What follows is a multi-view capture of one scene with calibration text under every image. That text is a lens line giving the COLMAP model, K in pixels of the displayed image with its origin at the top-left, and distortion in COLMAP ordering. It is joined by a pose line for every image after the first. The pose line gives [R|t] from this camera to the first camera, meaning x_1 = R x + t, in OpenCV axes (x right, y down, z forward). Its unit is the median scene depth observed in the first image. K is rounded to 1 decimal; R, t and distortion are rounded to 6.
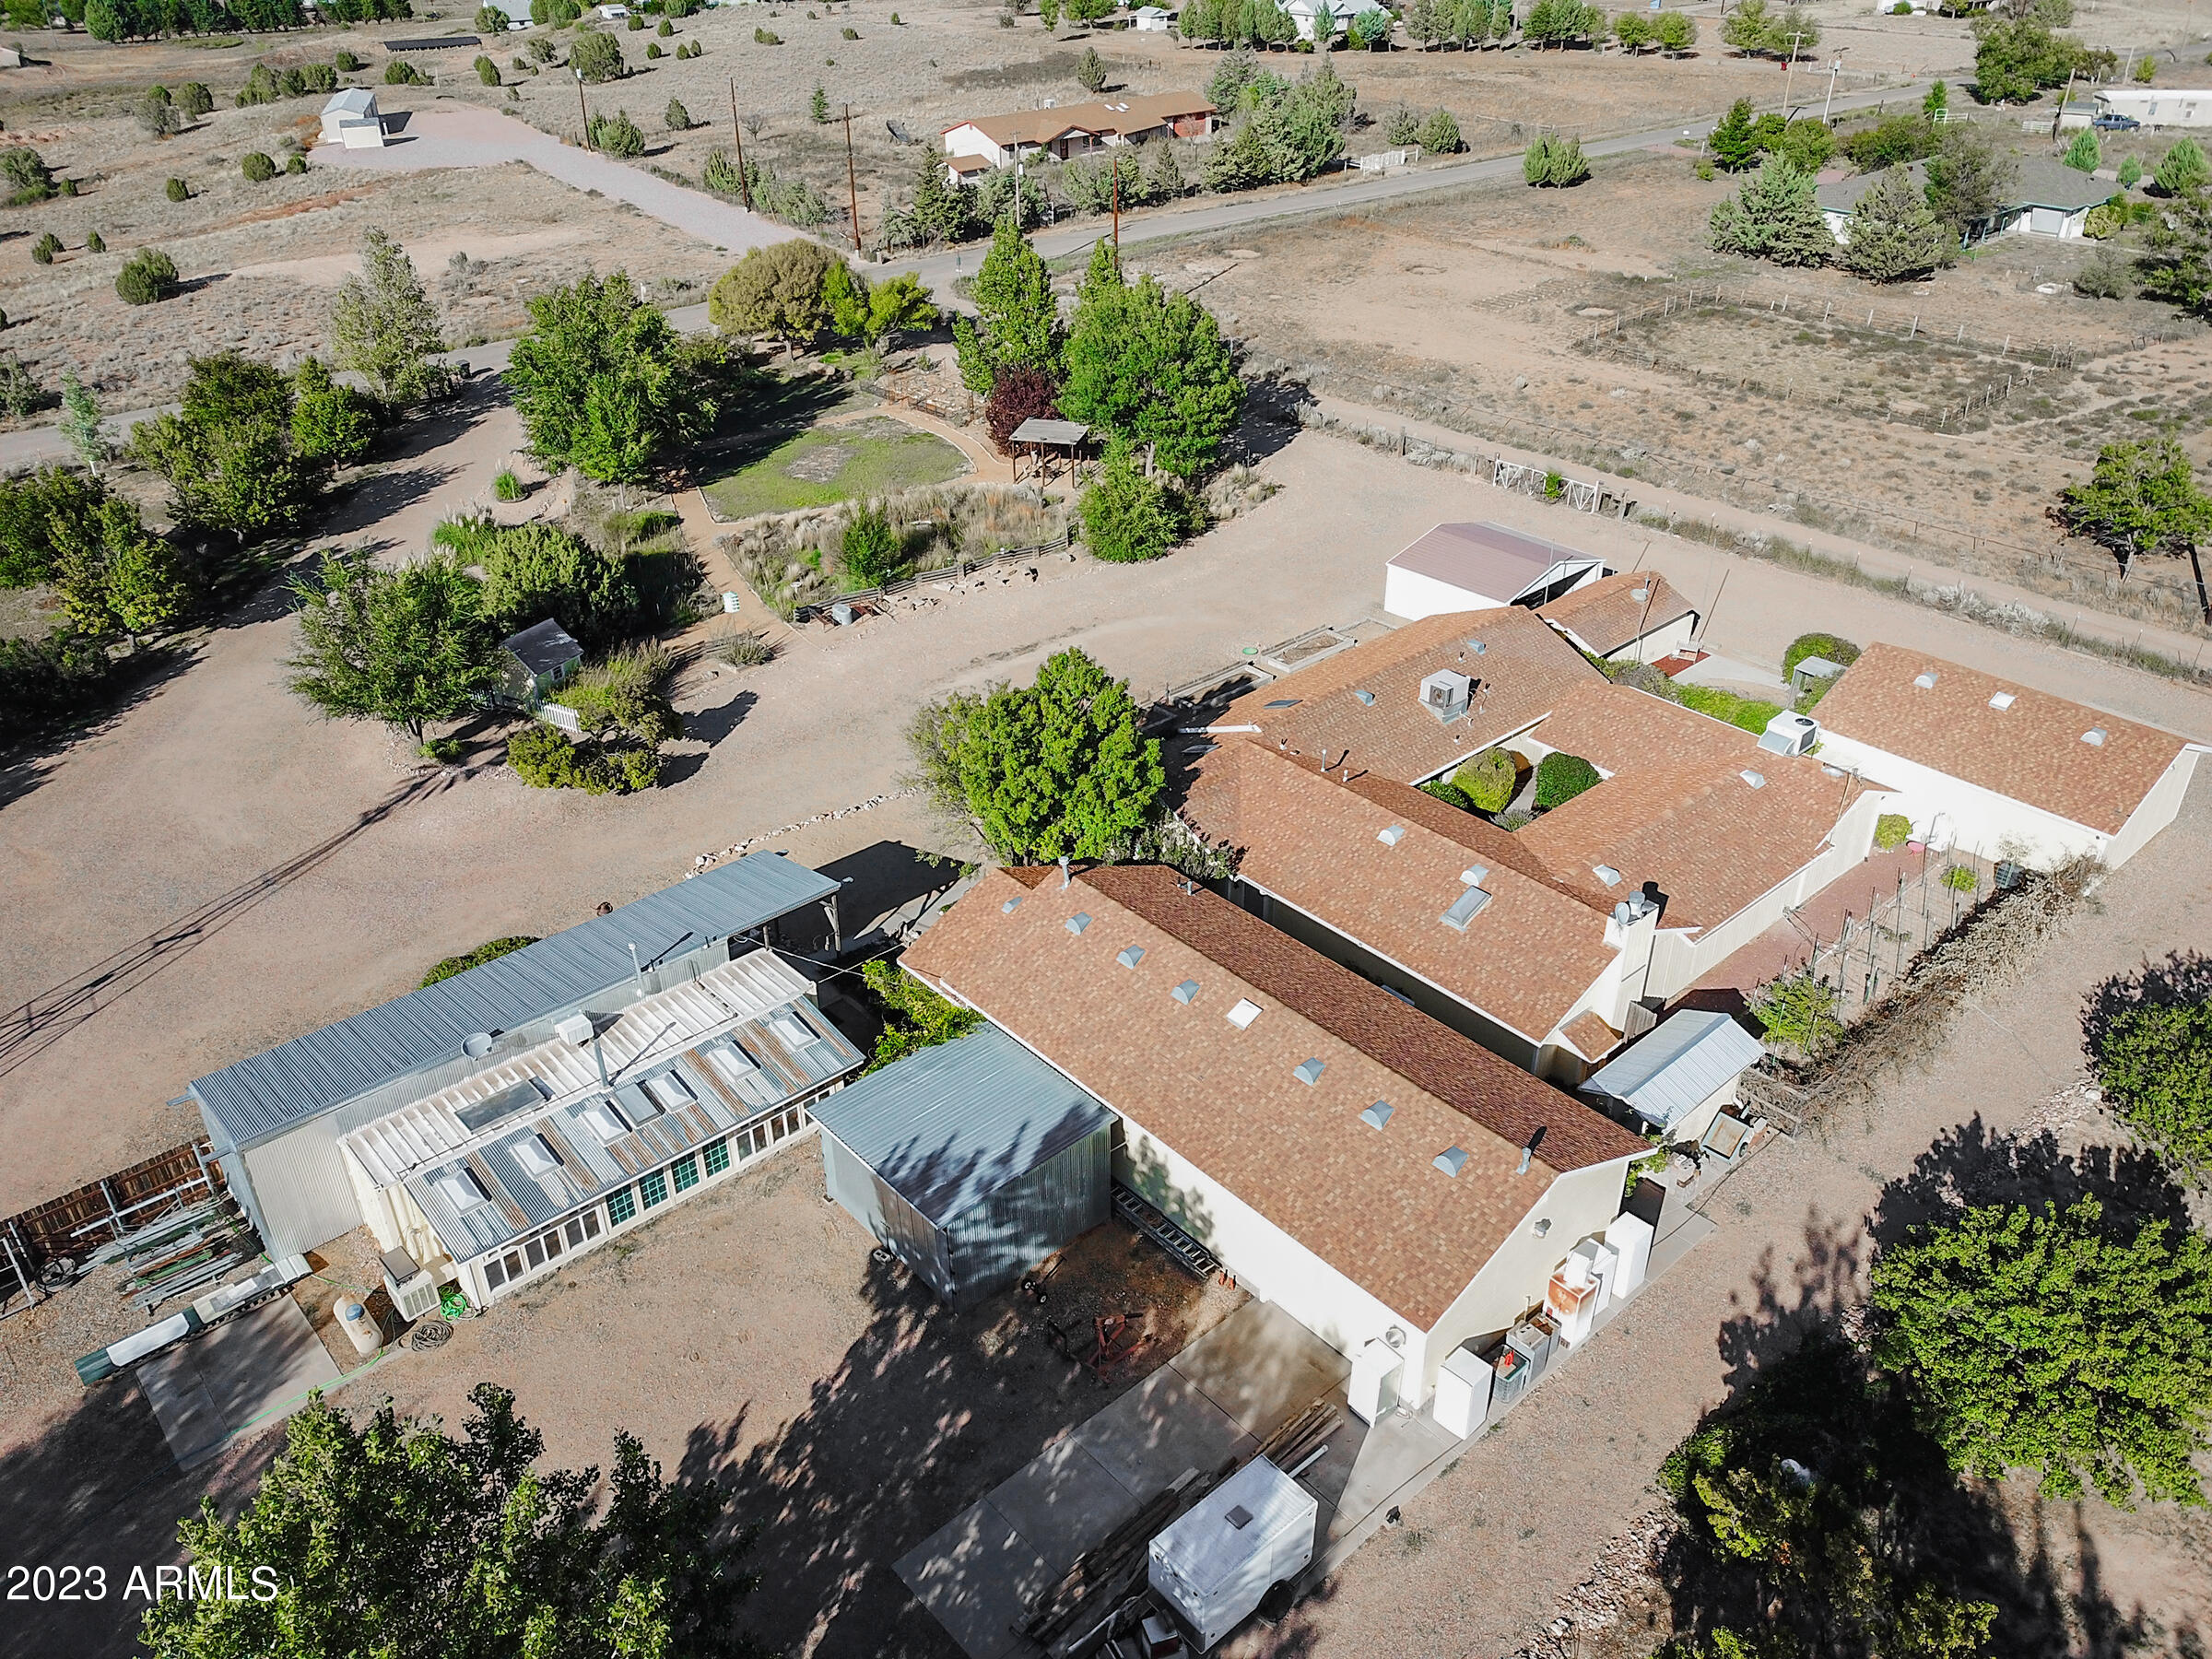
lens RADIAL K [[1692.7, 0, 1108.8], [0, 1692.7, 832.1], [0, 0, 1]] dist [-0.001444, 0.015890]
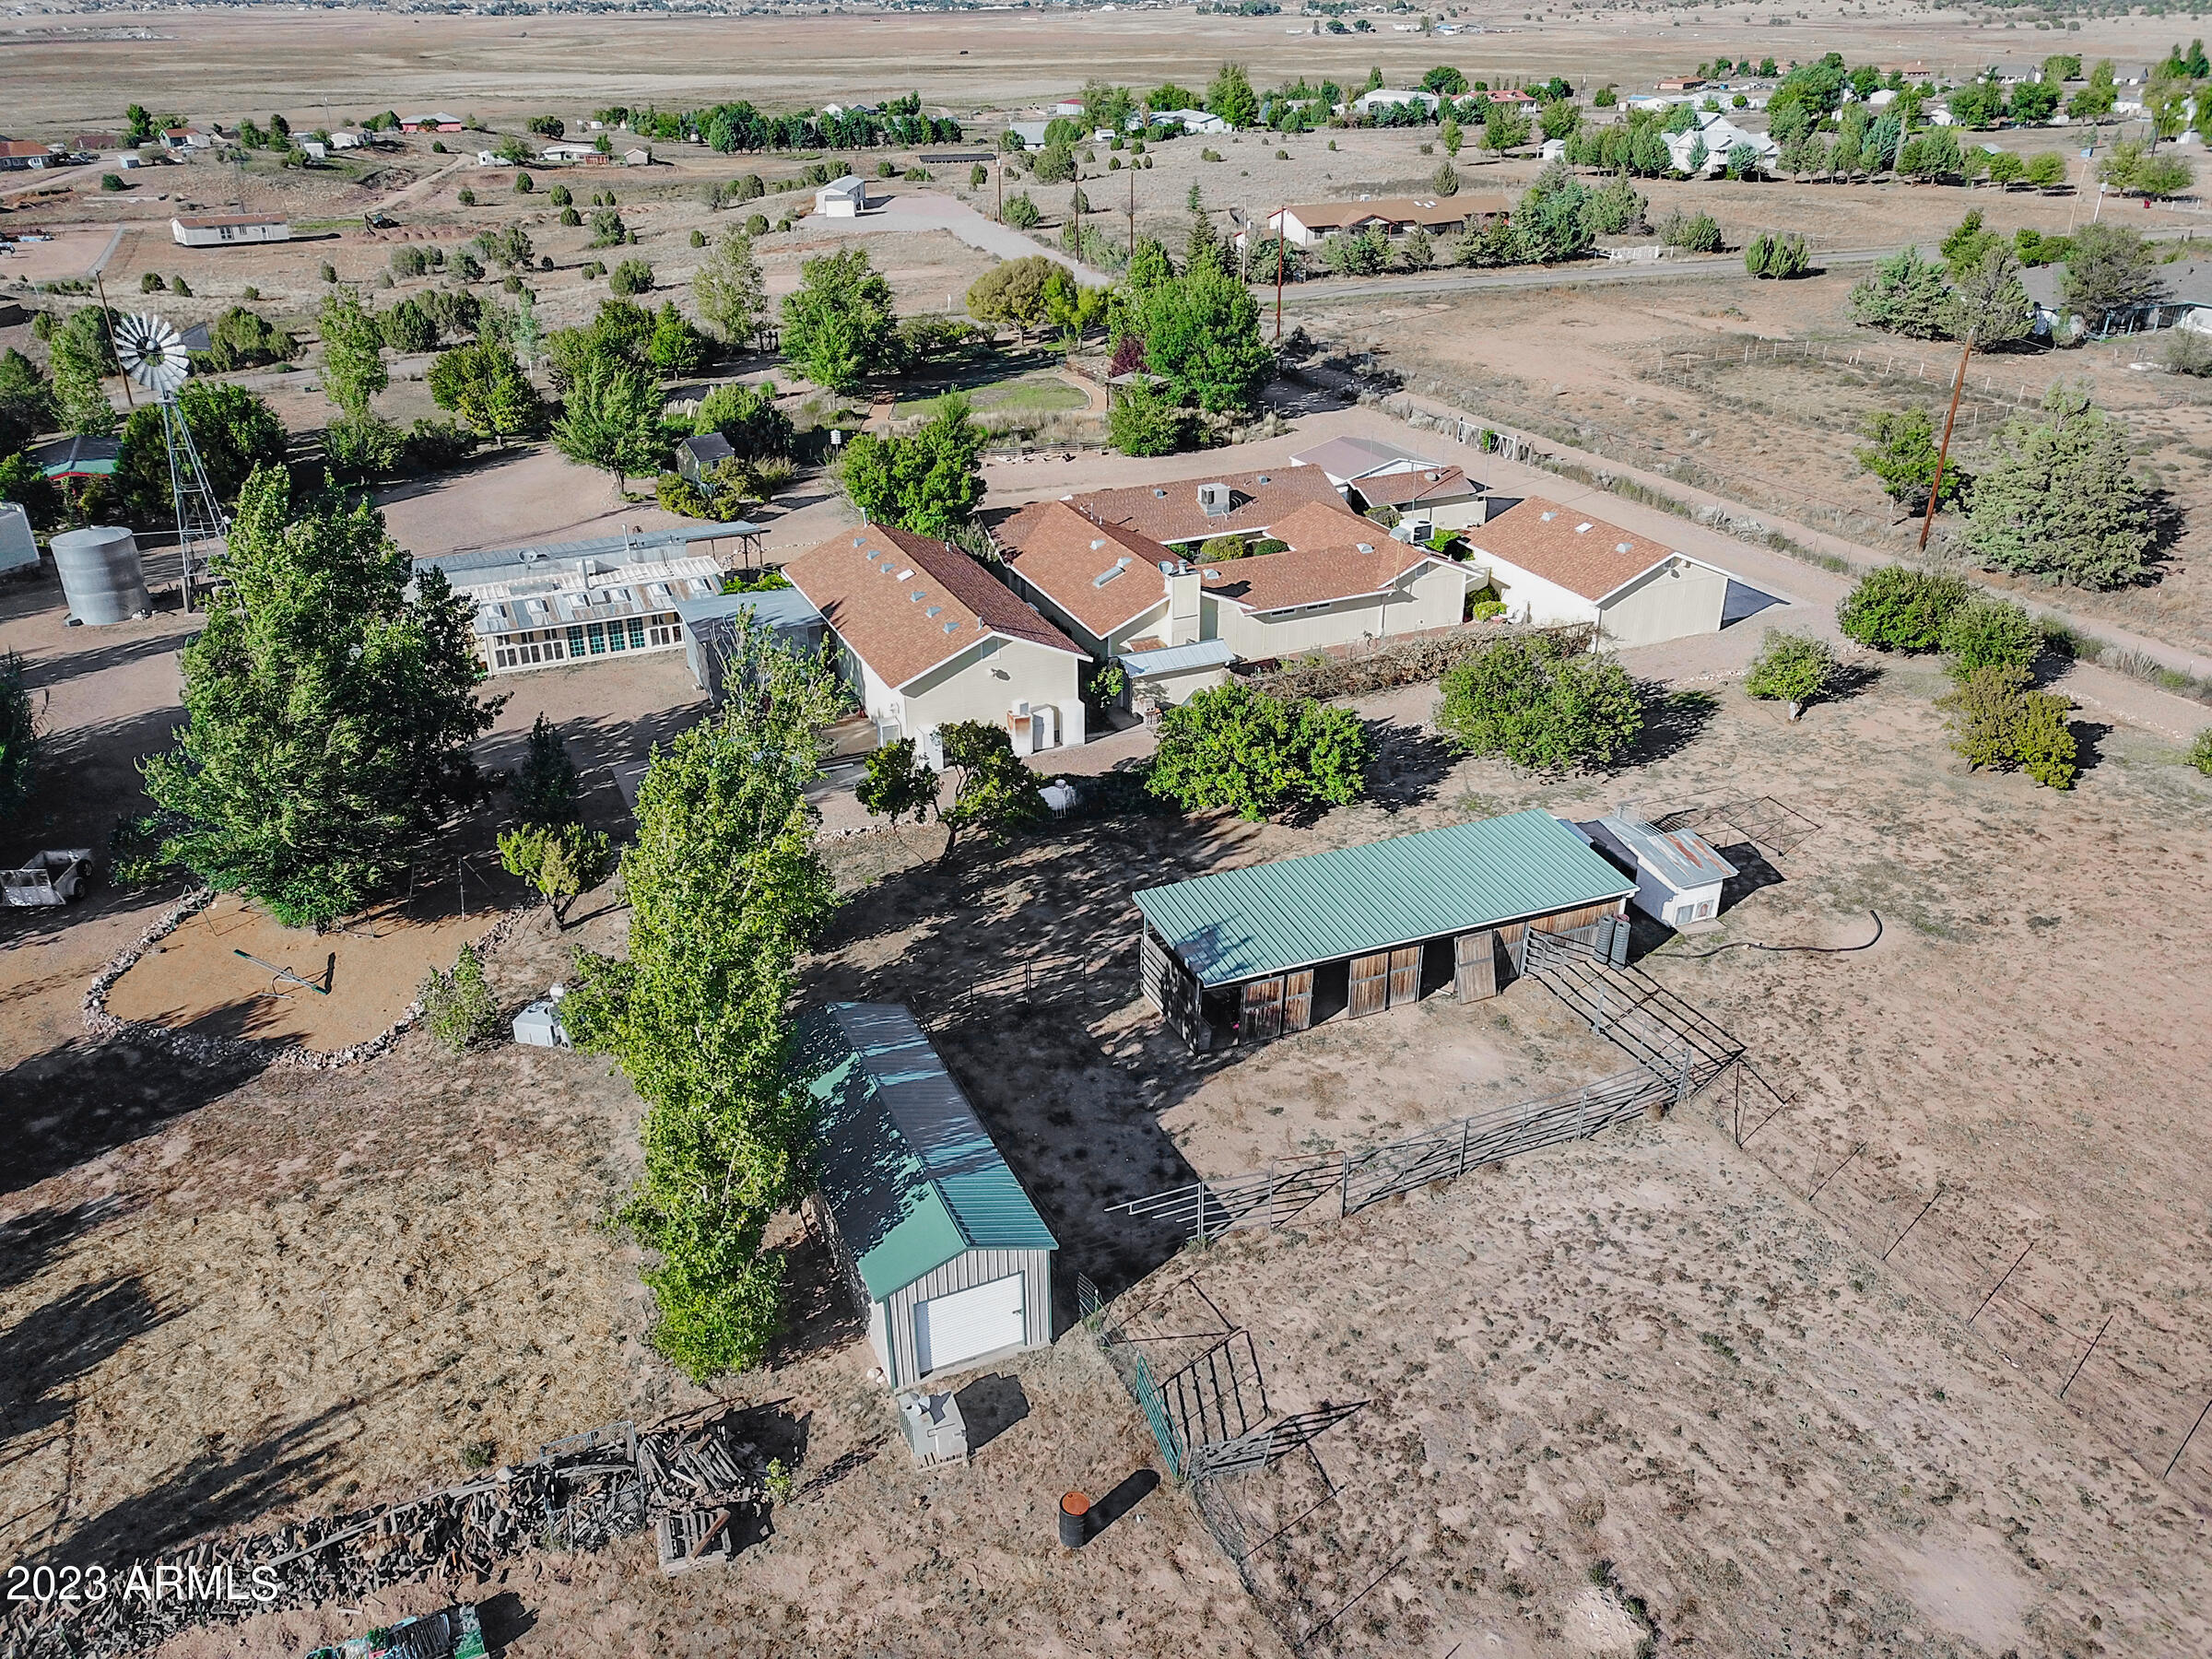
lens RADIAL K [[1692.7, 0, 1108.8], [0, 1692.7, 832.1], [0, 0, 1]] dist [-0.001444, 0.015890]
pose [[0.951960, 0.139216, -0.272748, 0.332925], [-0.160053, 0.985542, -0.055585, 0.182138], [0.261066, 0.096569, 0.960478, -0.248028]]
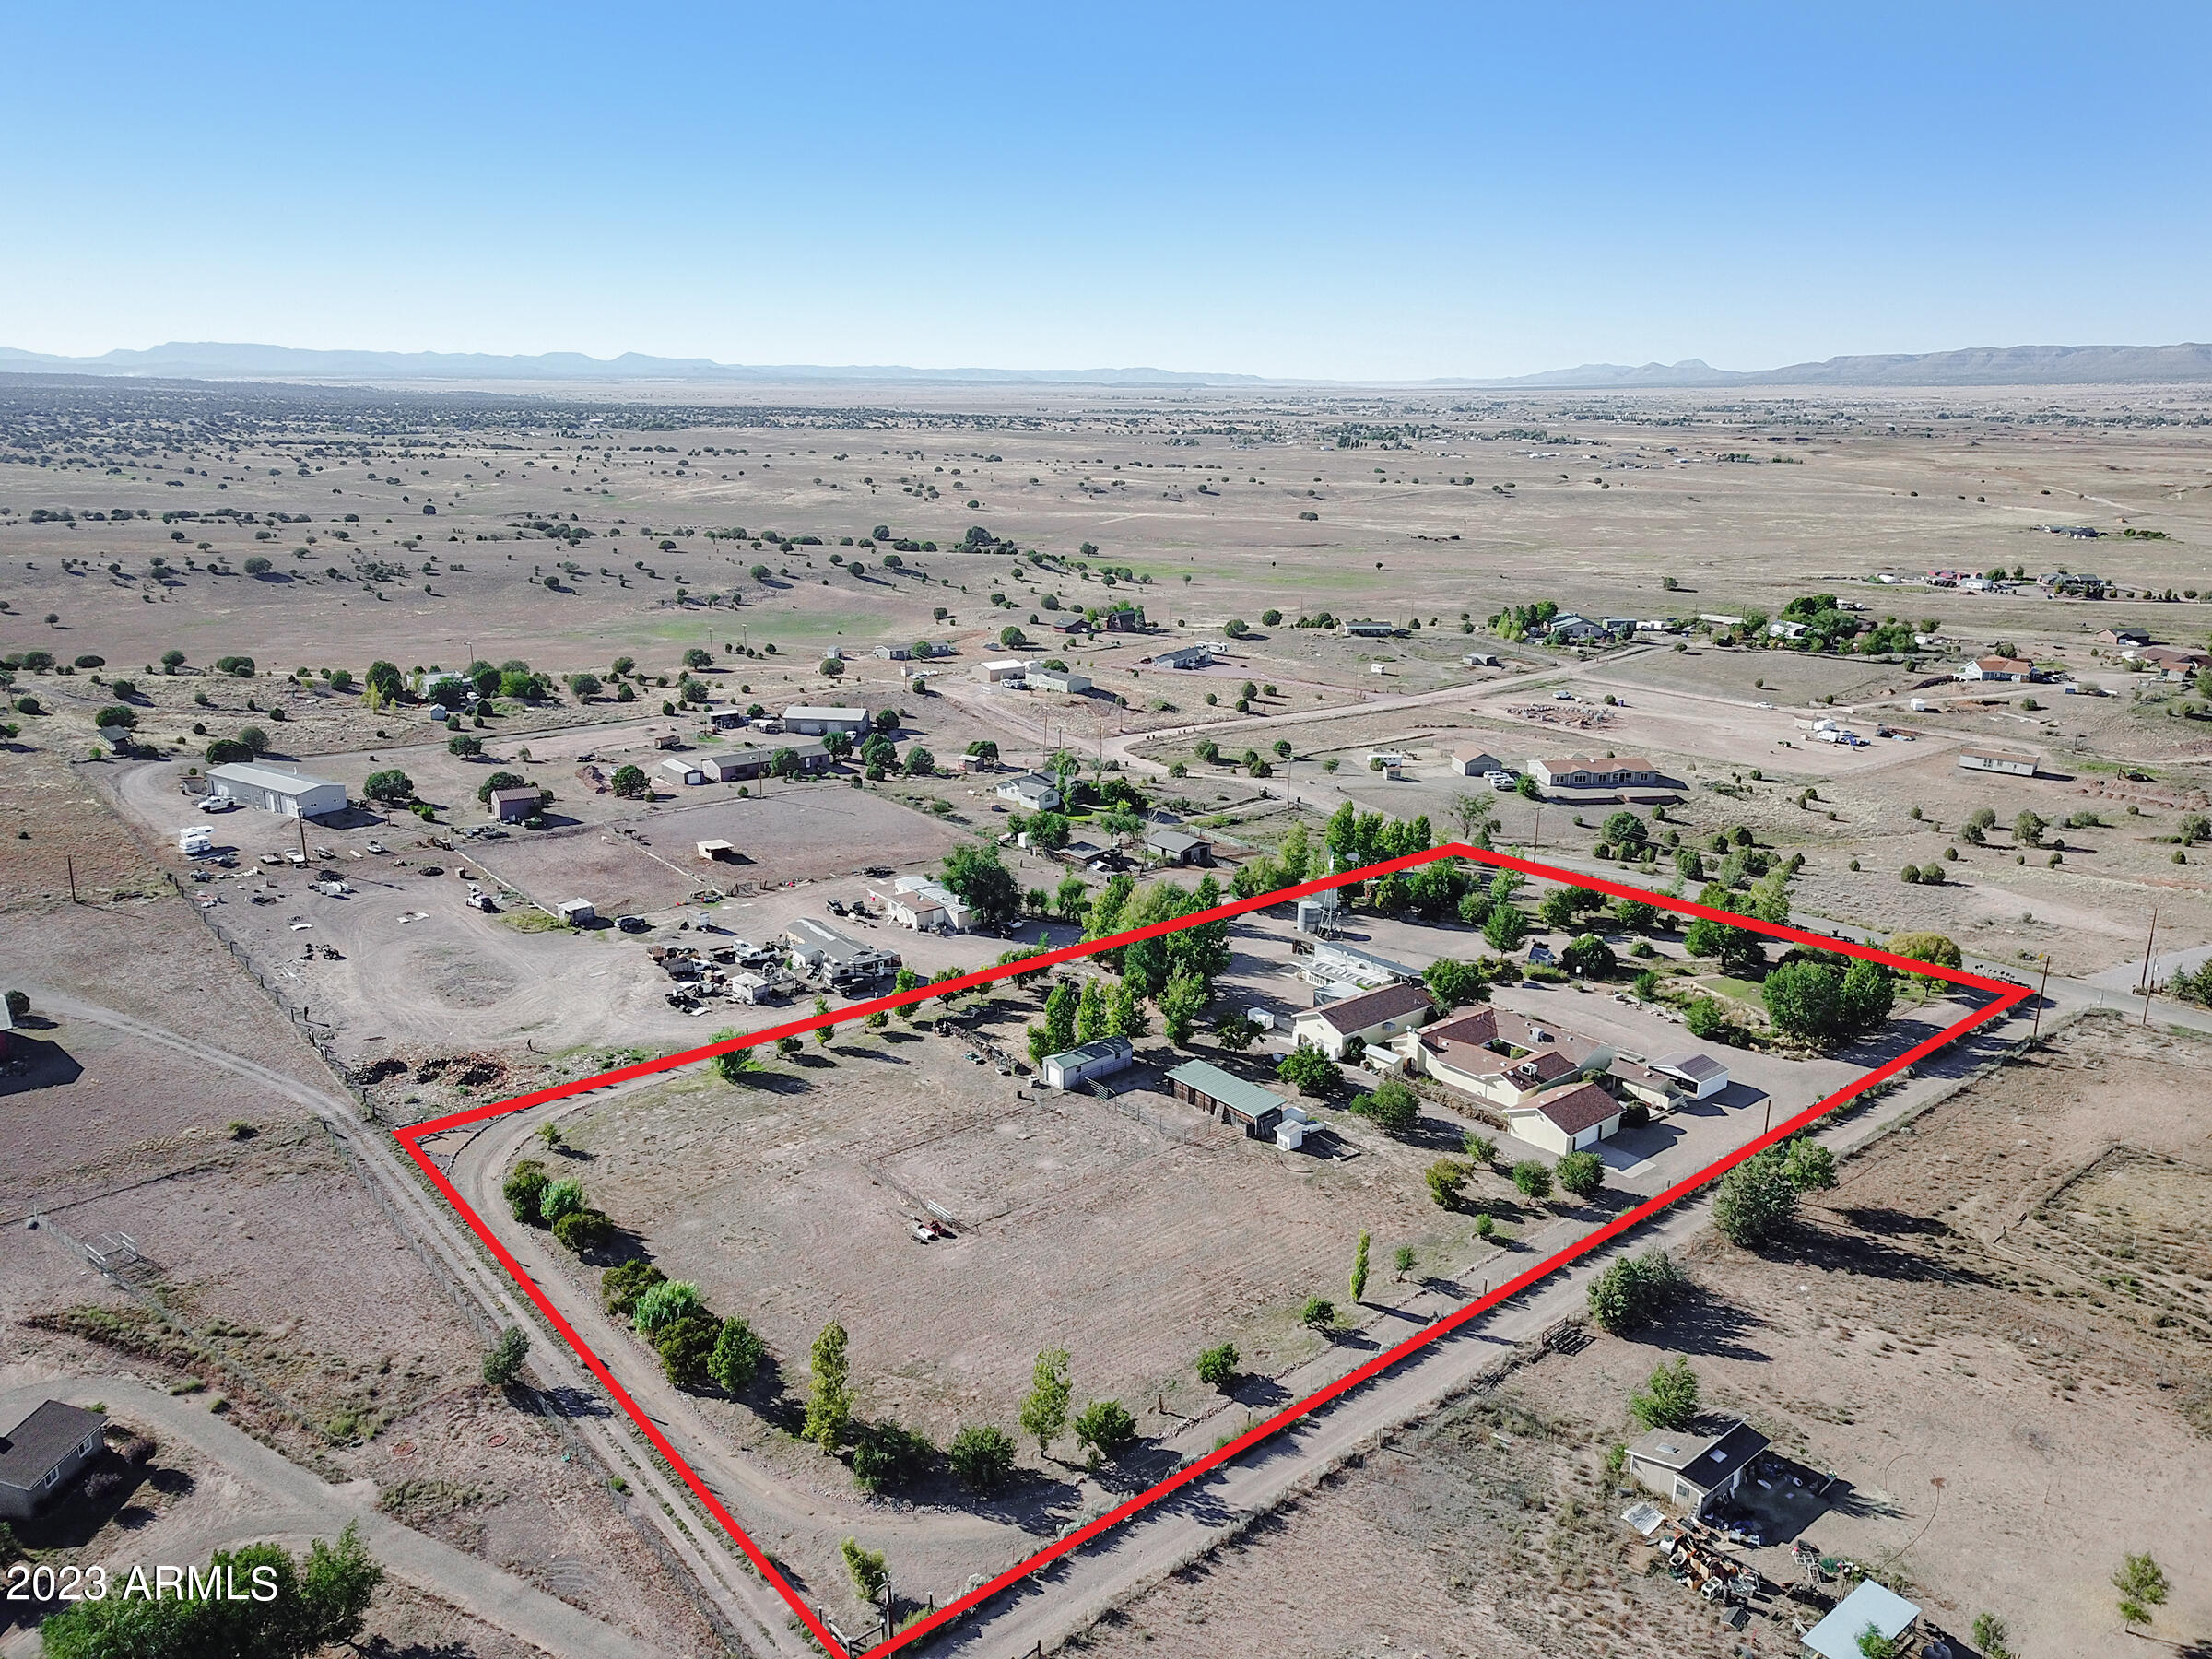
lens RADIAL K [[1689.9, 0, 1106.1], [0, 1689.9, 831.0], [0, 0, 1]] dist [0.003269, 0.001358]
pose [[-0.022337, 0.267174, -0.963389, 2.050825], [-0.522553, 0.818400, 0.239081, -0.470111], [0.852314, 0.508762, 0.121332, -0.220561]]
